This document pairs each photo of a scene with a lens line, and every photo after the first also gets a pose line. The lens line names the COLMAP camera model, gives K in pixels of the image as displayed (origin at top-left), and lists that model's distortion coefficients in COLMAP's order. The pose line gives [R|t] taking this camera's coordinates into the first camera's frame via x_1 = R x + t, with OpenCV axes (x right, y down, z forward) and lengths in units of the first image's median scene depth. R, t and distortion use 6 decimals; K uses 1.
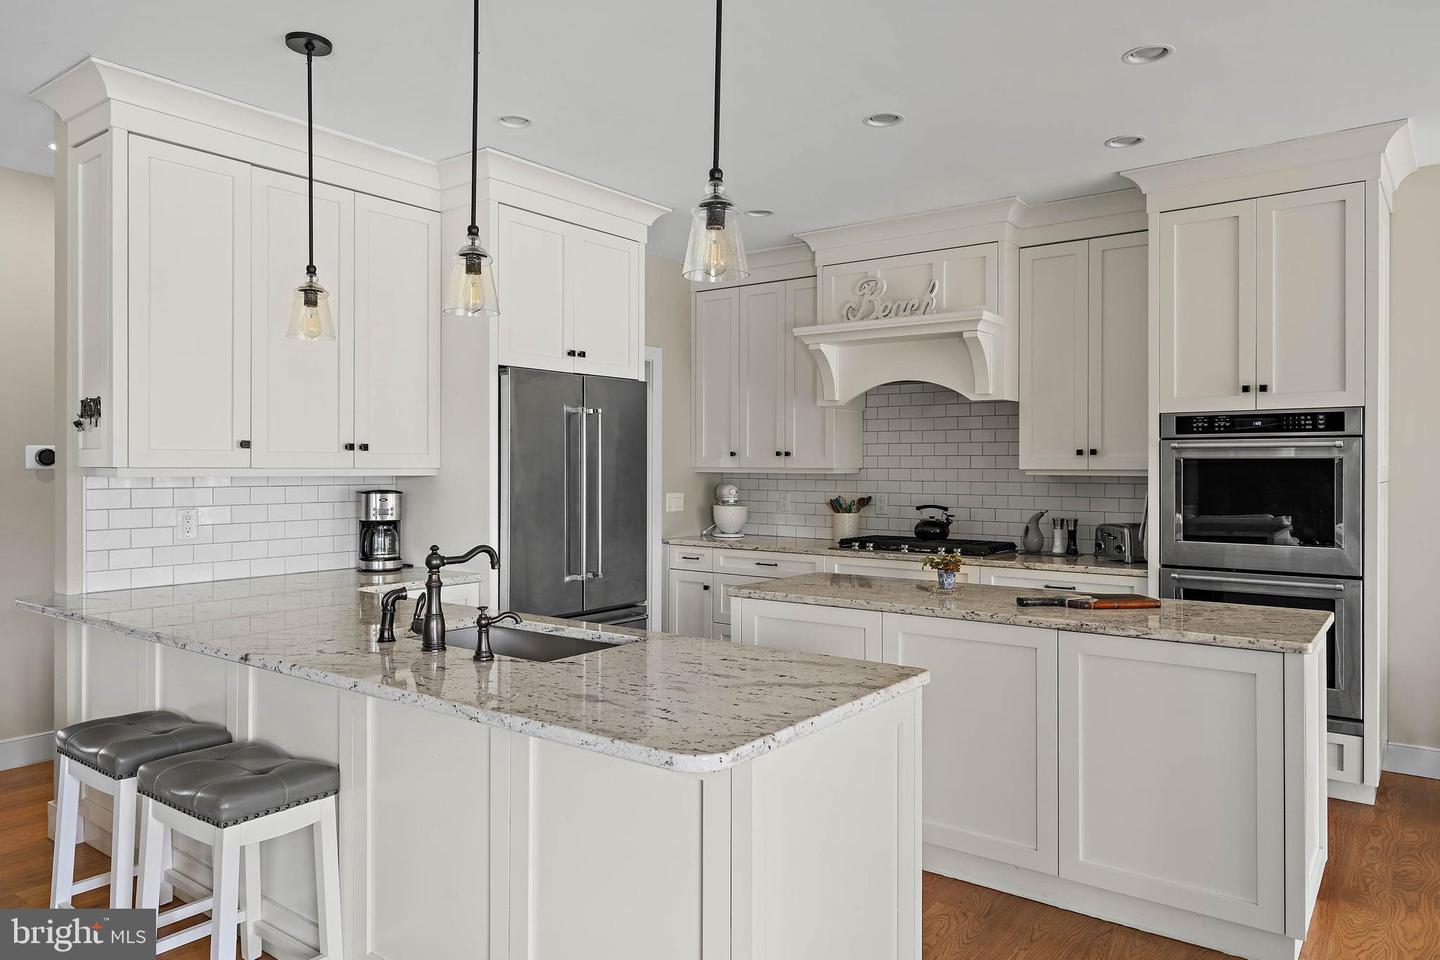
lens RADIAL K [[946.5, 0, 725.0], [0, 946.5, 471.0], [0, 0, 1]] dist [0.008872, 0.006873]
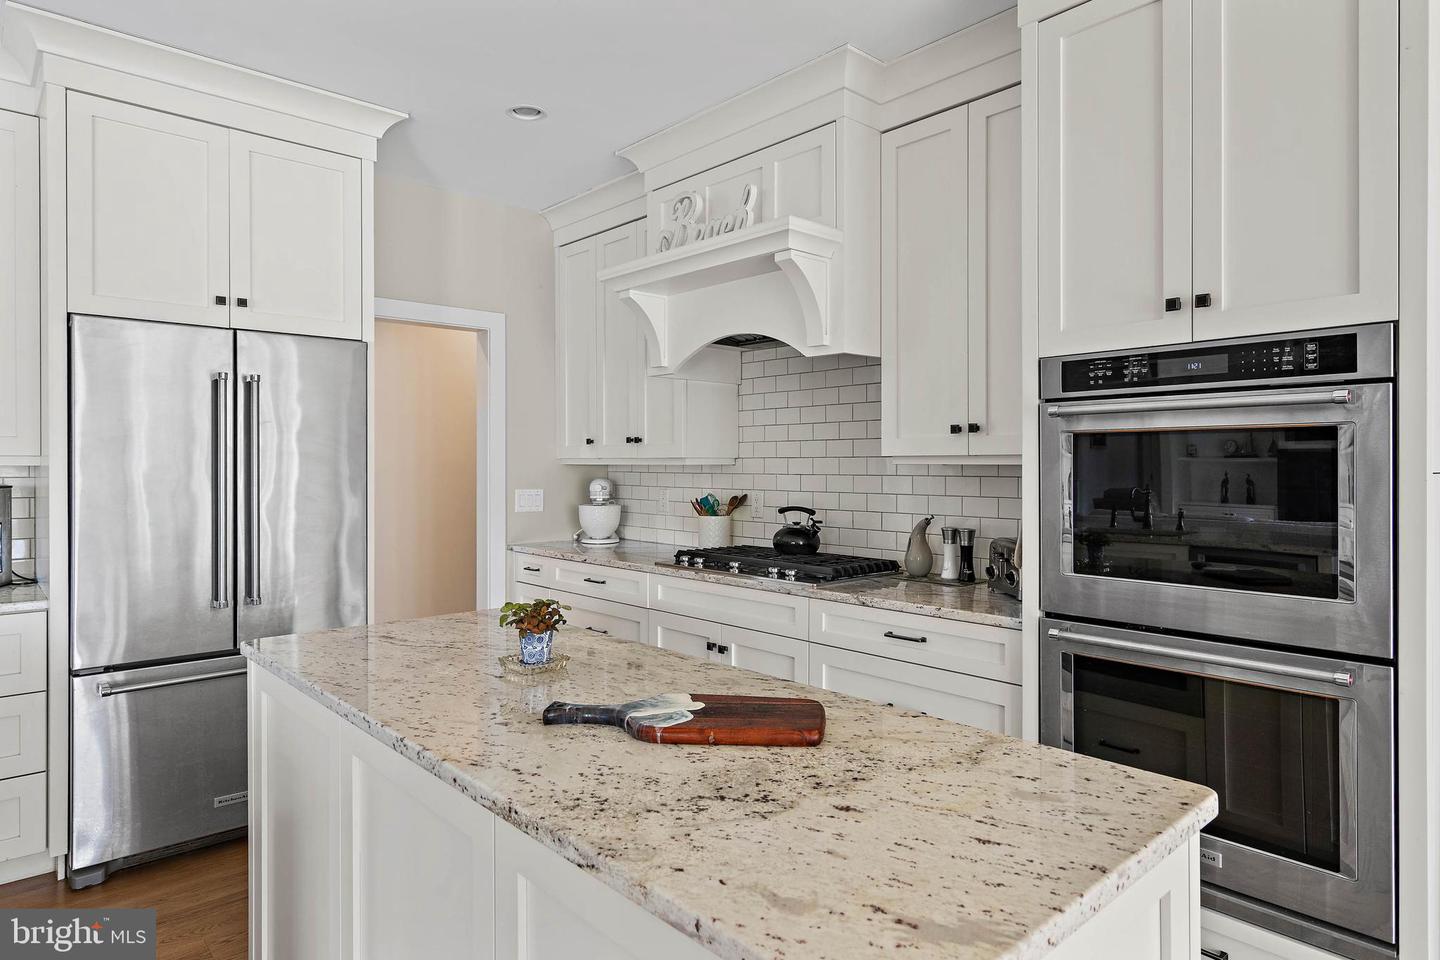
lens RADIAL K [[848.2, 0, 713.4], [0, 848.2, 469.5], [0, 0, 1]] dist [0.008850, -0.000285]
pose [[0.981117, -0.002429, -0.193401, 0.324194], [0.002526, 0.999997, 0.000254, 0.007675], [0.193399, -0.000738, 0.981120, 0.391847]]
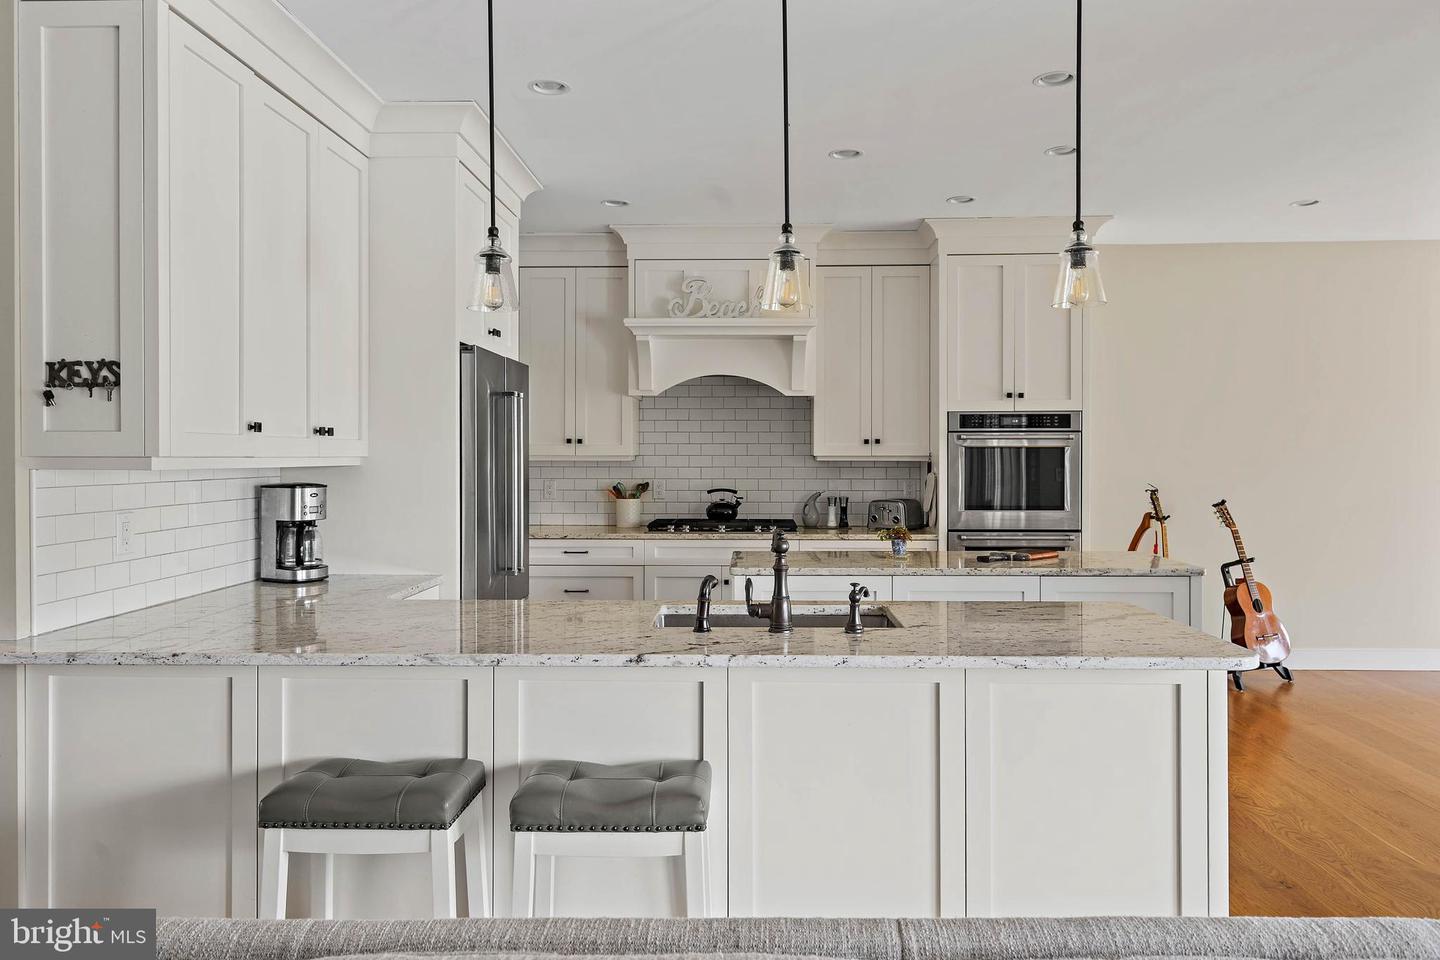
lens RADIAL K [[976.1, 0, 726.5], [0, 976.1, 465.9], [0, 0, 1]] dist [0.020524, -0.005258]
pose [[0.819438, -0.009523, 0.573089, -0.488182], [0.005146, 0.999944, 0.009257, -0.001206], [-0.573145, -0.004637, 0.819441, 0.080334]]
